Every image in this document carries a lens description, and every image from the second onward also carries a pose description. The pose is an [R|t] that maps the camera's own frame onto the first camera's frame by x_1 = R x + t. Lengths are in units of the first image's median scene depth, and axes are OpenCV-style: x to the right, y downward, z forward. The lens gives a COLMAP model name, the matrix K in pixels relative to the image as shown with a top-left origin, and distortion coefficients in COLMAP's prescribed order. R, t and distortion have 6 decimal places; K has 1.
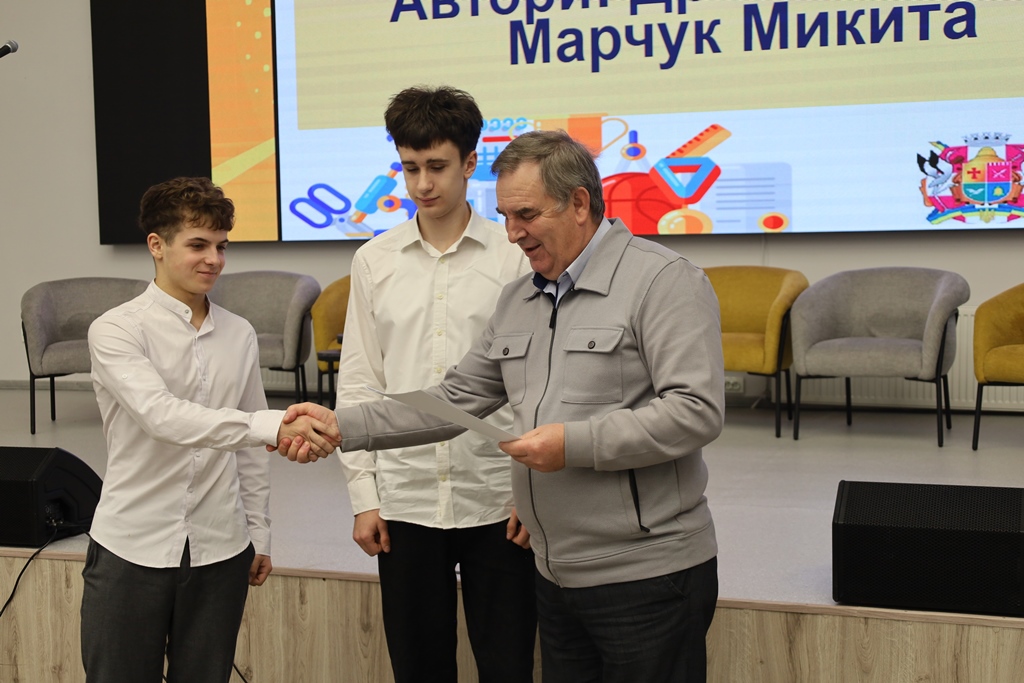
lens RADIAL K [[1510.6, 0, 513.8], [0, 1510.6, 340.3], [0, 0, 1]] dist [-0.004442, 0.070155]
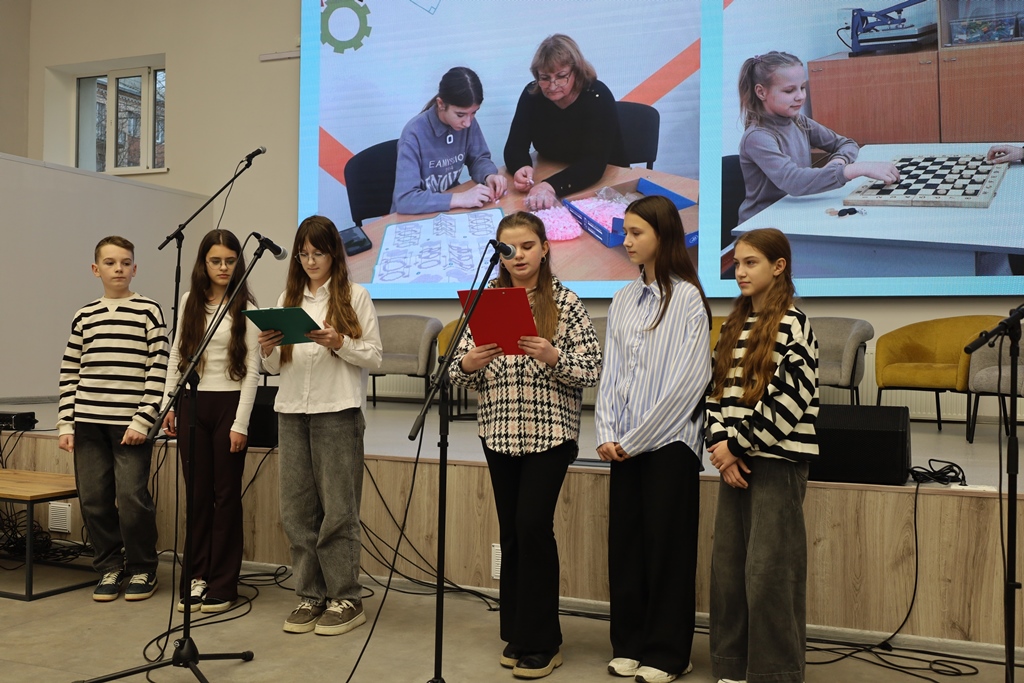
lens RADIAL K [[1067.7, 0, 513.9], [0, 1067.7, 339.3], [0, 0, 1]] dist [-0.014715, 0.027415]
pose [[0.998653, 0.032488, -0.040454, -0.014937], [-0.035684, 0.996078, -0.080967, 0.074801], [0.037665, 0.082302, 0.995895, -0.077280]]
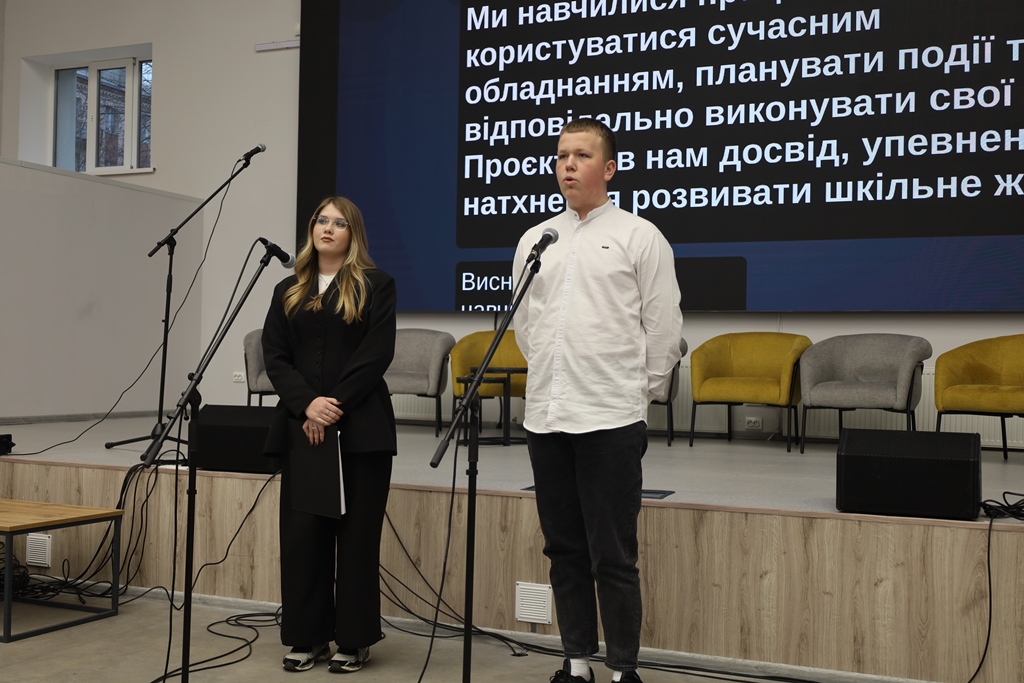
lens RADIAL K [[1167.5, 0, 511.7], [0, 1167.5, 342.6], [0, 0, 1]] dist [-0.002279, 0.009359]
pose [[0.998049, 0.036418, -0.050715, -0.025992], [-0.040976, 0.994921, -0.091941, 0.074492], [0.047109, 0.093840, 0.994472, -0.073917]]
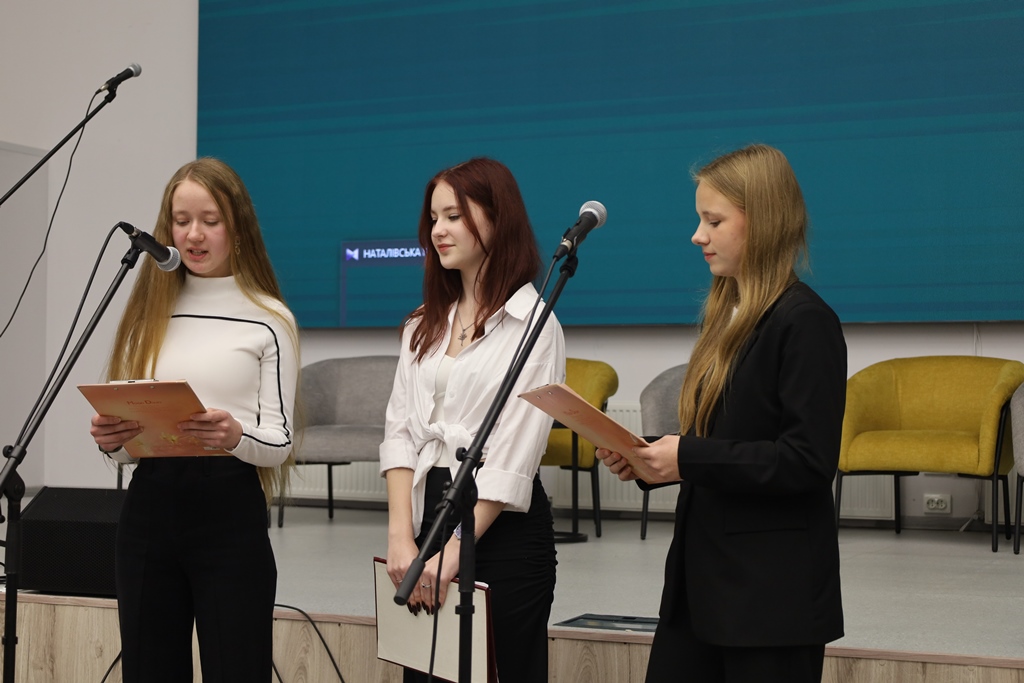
lens RADIAL K [[1865.9, 0, 508.8], [0, 1865.9, 328.1], [0, 0, 1]] dist [-0.031386, 0.090678]
pose [[0.997012, 0.024328, -0.073318, -0.021770], [-0.032460, 0.993196, -0.111842, 0.066407], [0.070098, 0.113888, 0.991018, -0.059374]]
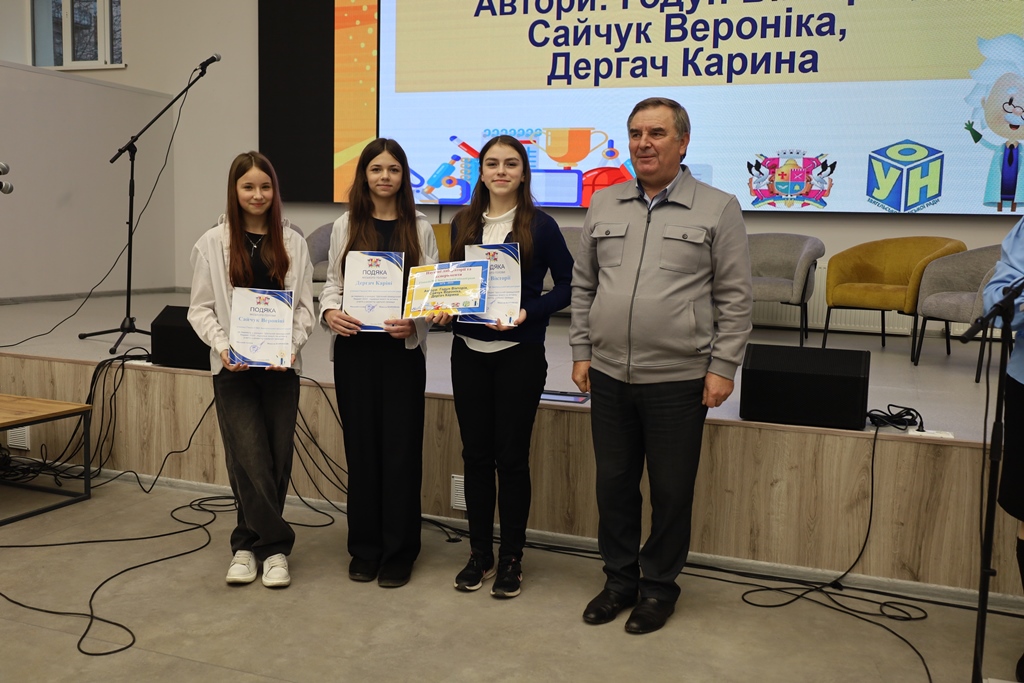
lens RADIAL K [[991.3, 0, 513.9], [0, 991.3, 340.1], [0, 0, 1]] dist [-0.012801, 0.020340]
pose [[0.998931, 0.045626, 0.007368, -0.020985], [-0.045881, 0.998175, 0.039262, 0.035432], [-0.005563, -0.039558, 0.999202, -0.019572]]
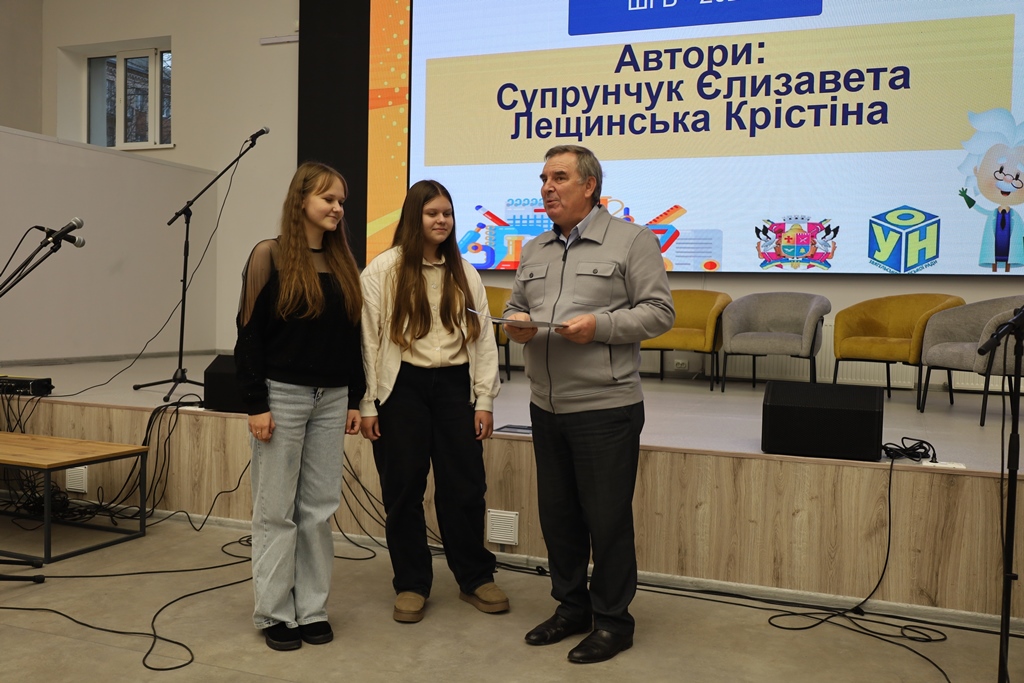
lens RADIAL K [[947.3, 0, 513.6], [0, 947.3, 345.5], [0, 0, 1]] dist [-0.014436, 0.011202]
pose [[0.999078, 0.042293, -0.007388, -0.035419], [-0.042504, 0.998609, -0.031203, 0.057284], [0.006058, 0.031488, 0.999486, -0.033537]]
